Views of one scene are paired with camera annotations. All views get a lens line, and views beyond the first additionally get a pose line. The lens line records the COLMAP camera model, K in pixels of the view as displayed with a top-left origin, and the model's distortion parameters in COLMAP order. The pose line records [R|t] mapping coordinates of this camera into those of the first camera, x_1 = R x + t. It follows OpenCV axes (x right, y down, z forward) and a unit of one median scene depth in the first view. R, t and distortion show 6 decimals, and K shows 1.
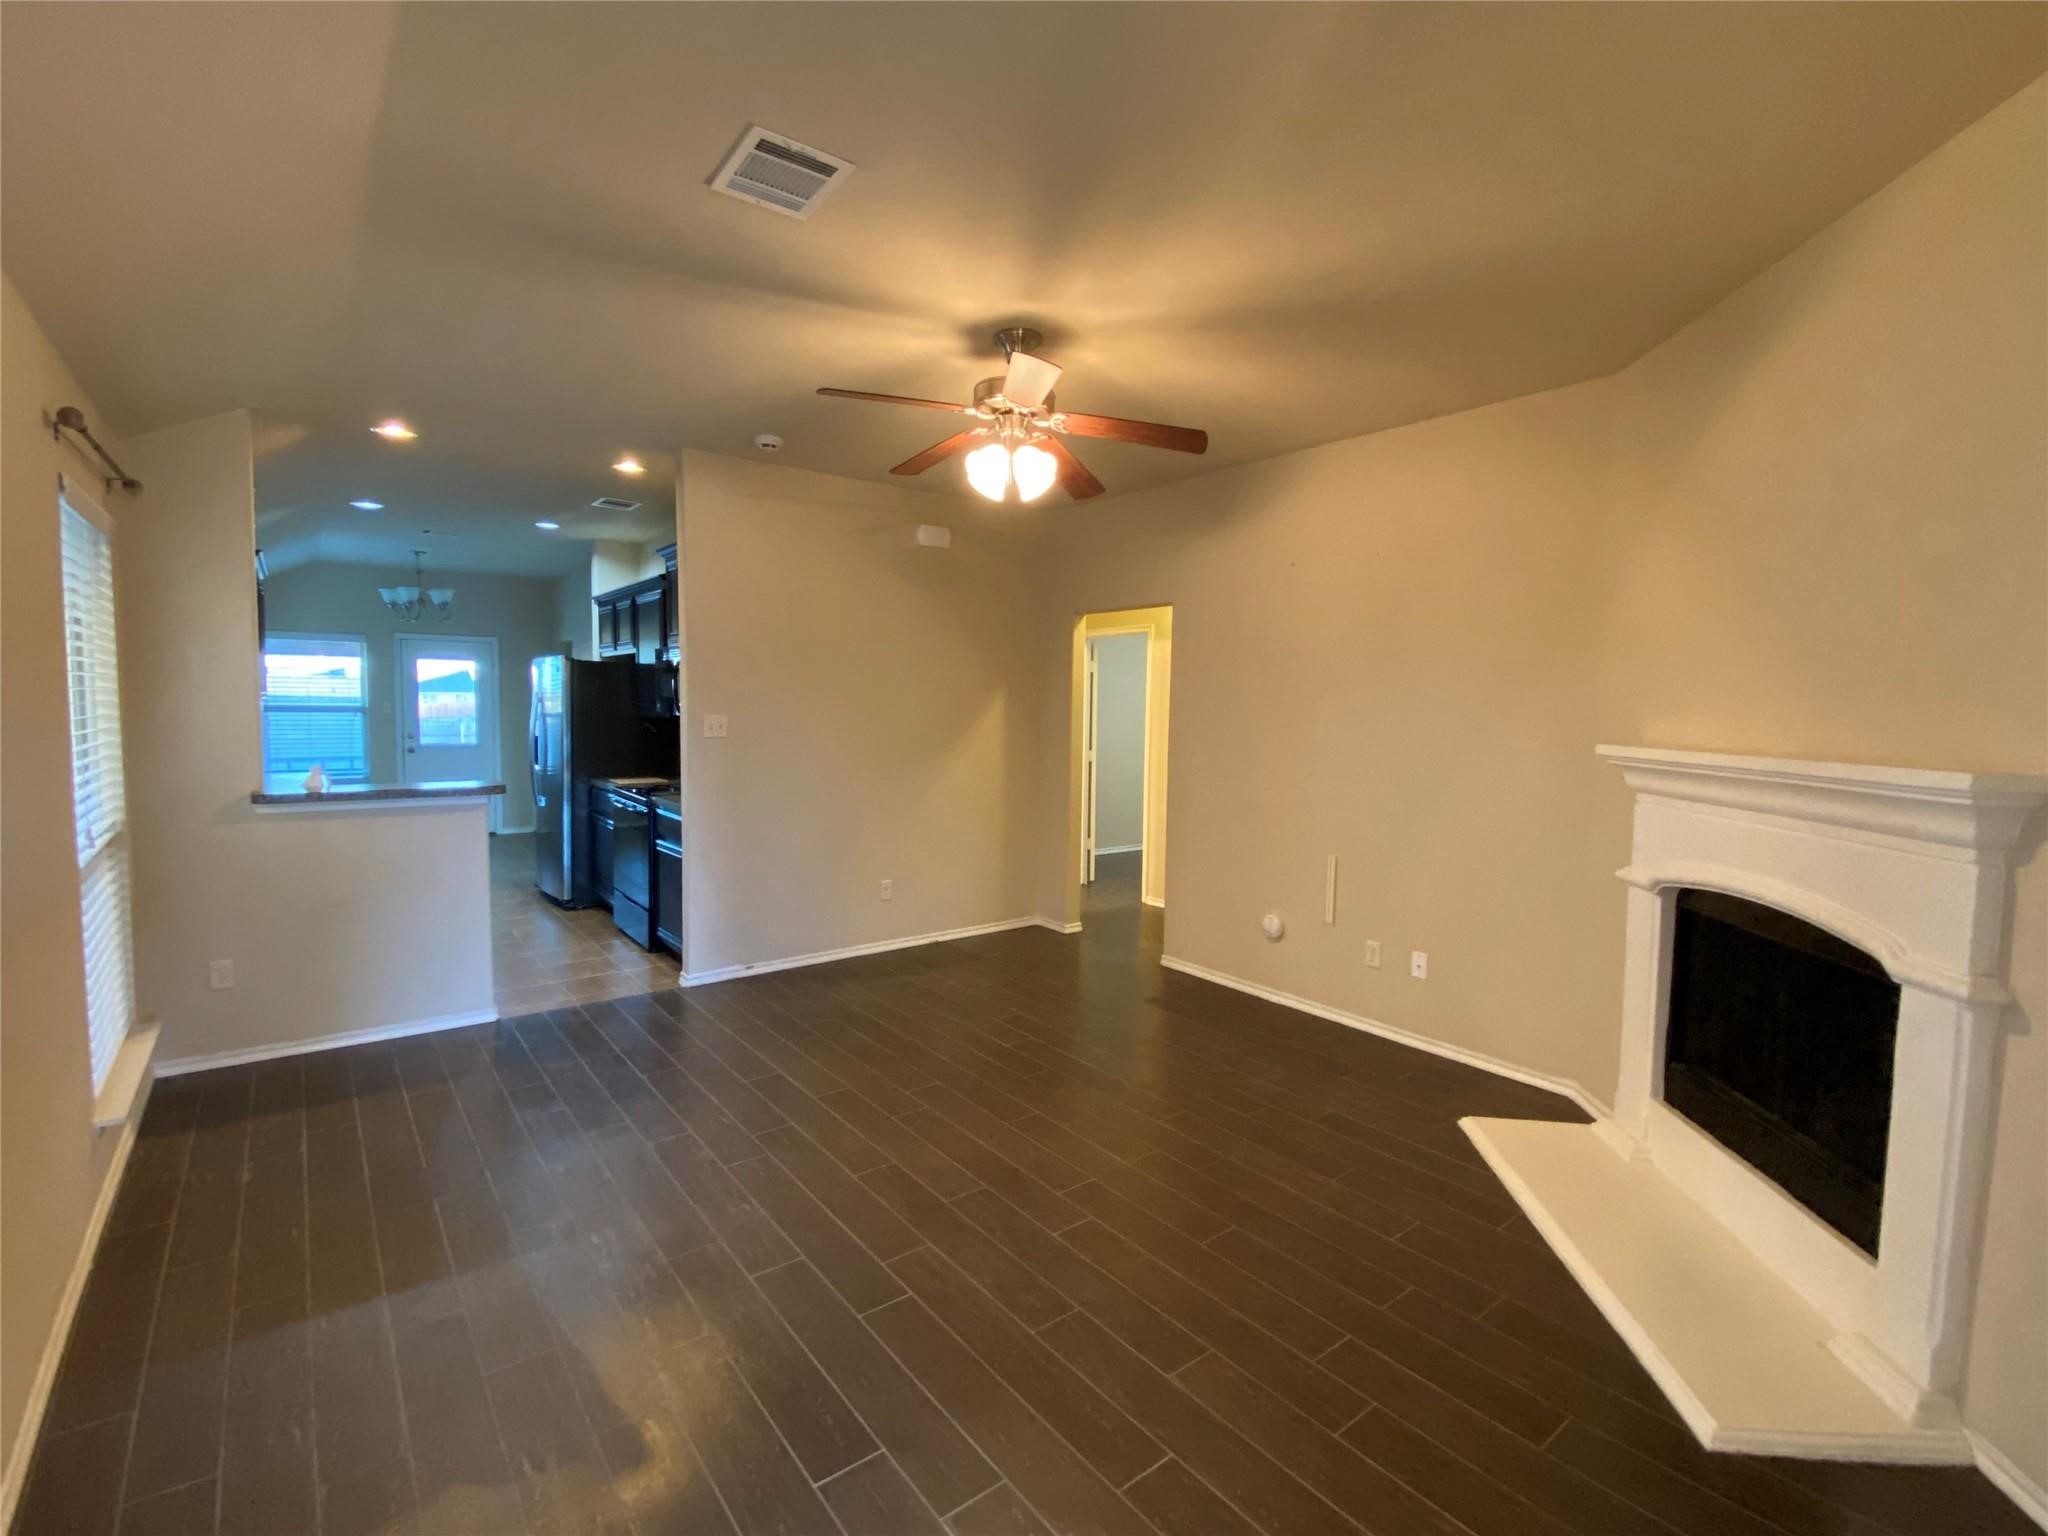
lens RADIAL K [[925.2, 0, 1018.4], [0, 925.2, 767.2], [0, 0, 1]] dist [0.002291, -0.008502]
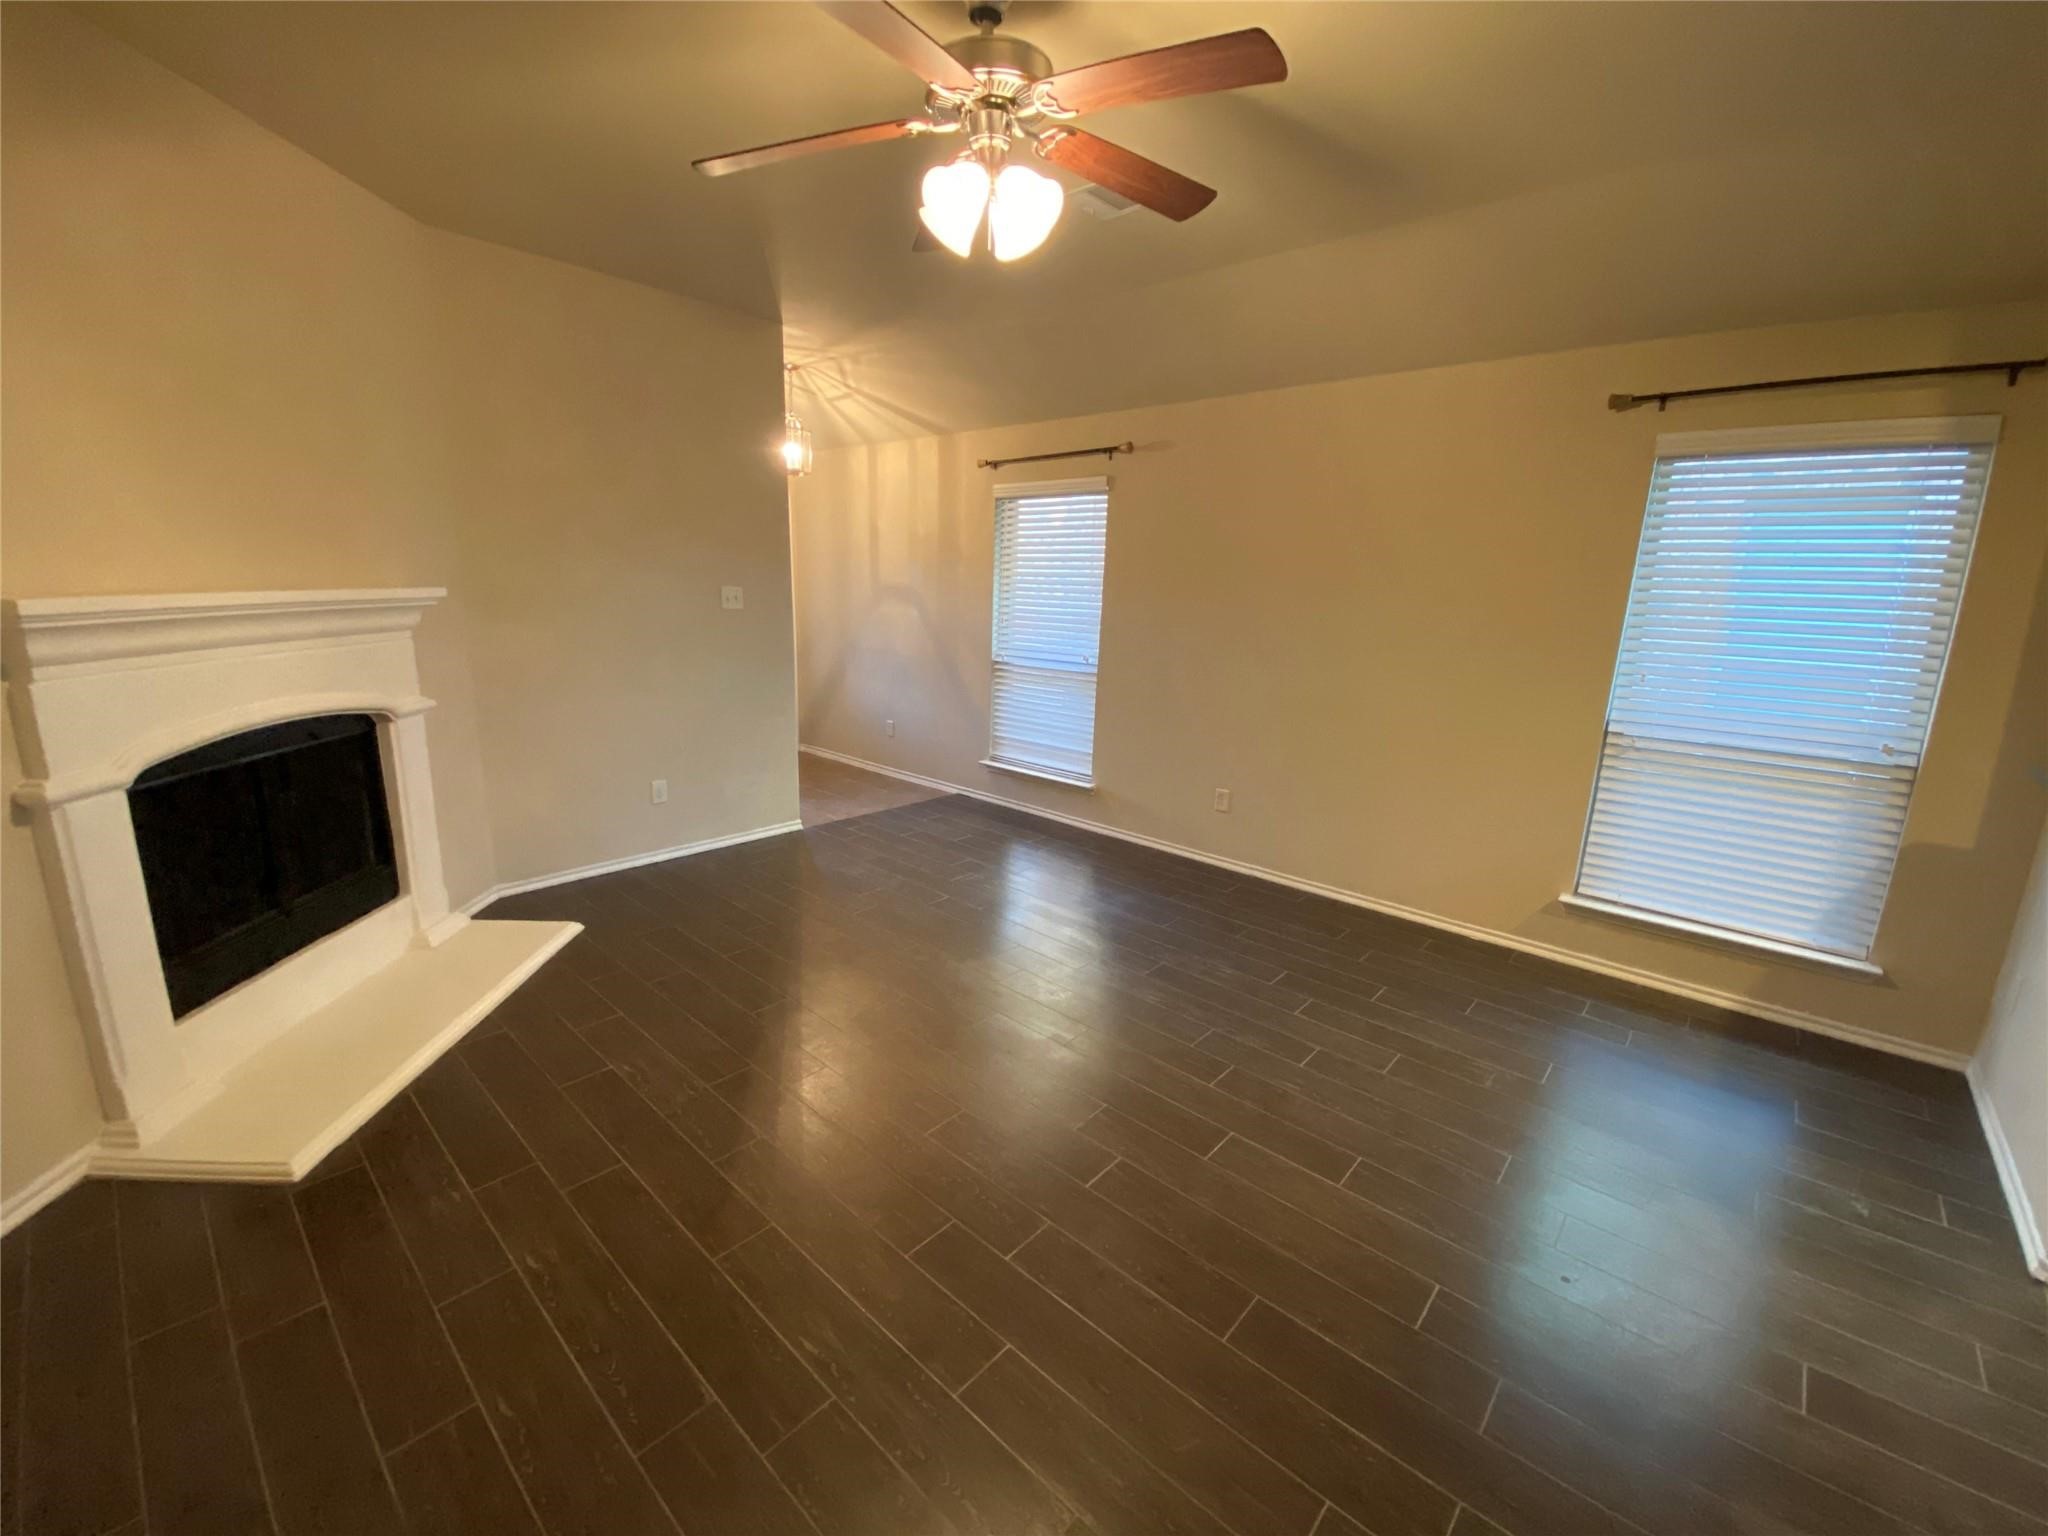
lens RADIAL K [[826.8, 0, 1007.7], [0, 826.8, 773.6], [0, 0, 1]] dist [0.004325, -0.011762]
pose [[-0.981928, -0.004036, -0.189211, 0.088948], [-0.057726, 0.958517, 0.279130, -0.097080], [0.180235, 0.285008, -0.941428, 1.628333]]
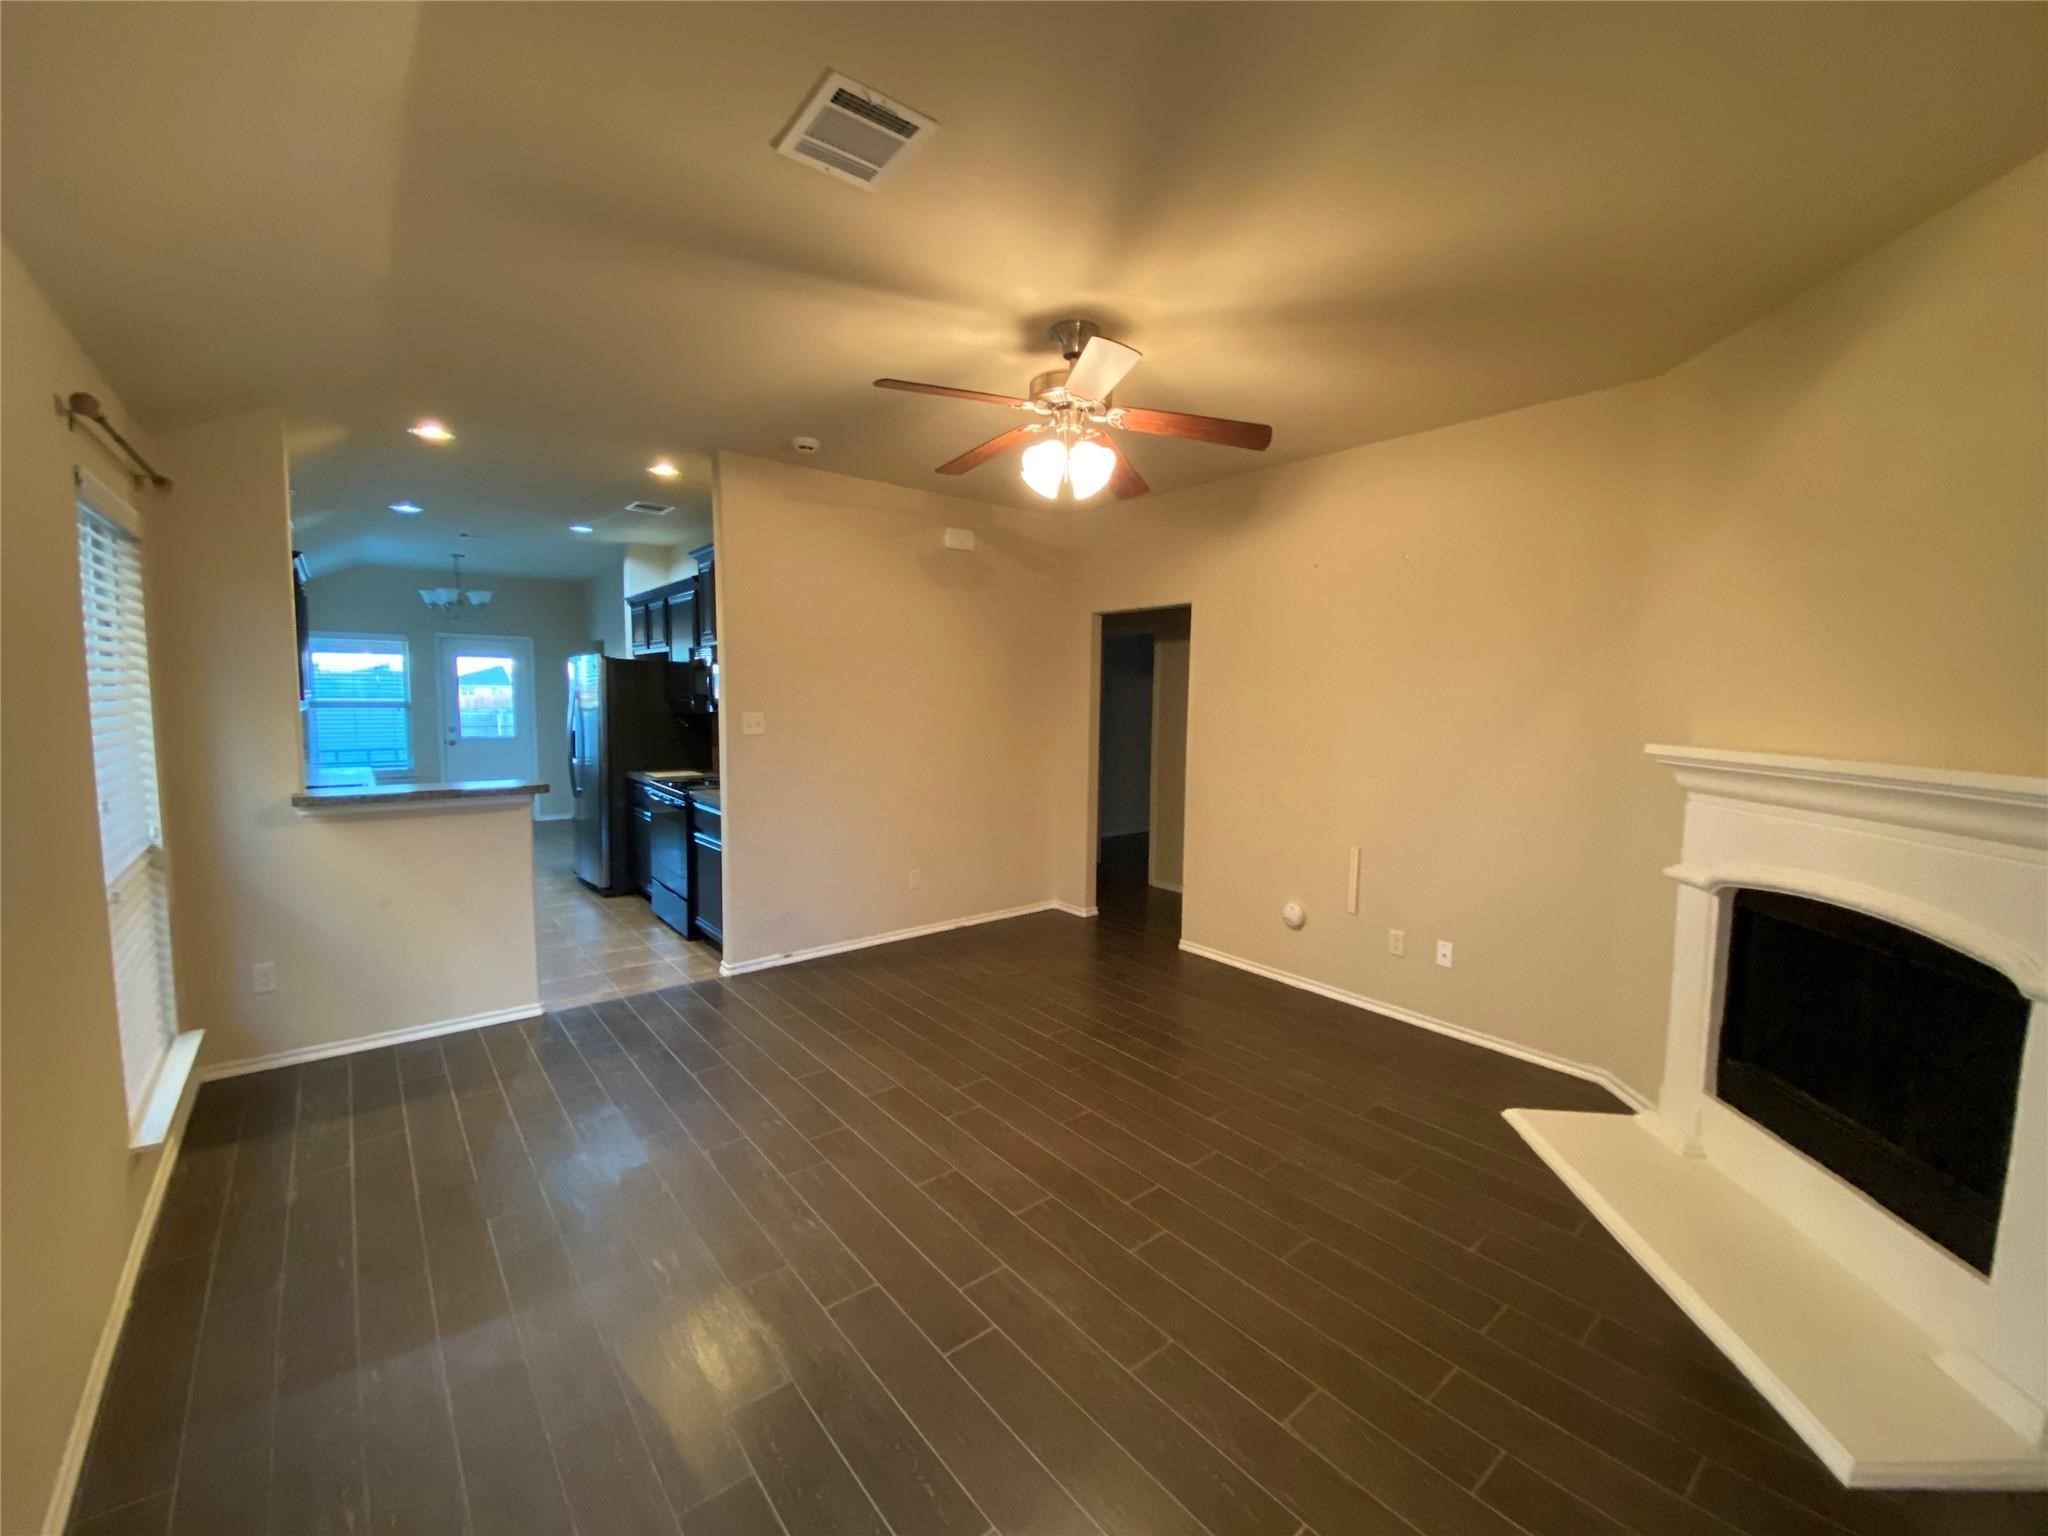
lens RADIAL K [[826.8, 0, 1019.0], [0, 826.8, 765.2], [0, 0, 1]] dist [0.004325, -0.011762]
pose [[0.999784, -0.004053, 0.020369, -0.076165], [0.003714, 0.999854, 0.016684, -0.018263], [-0.020434, -0.016605, 0.999653, 0.111083]]
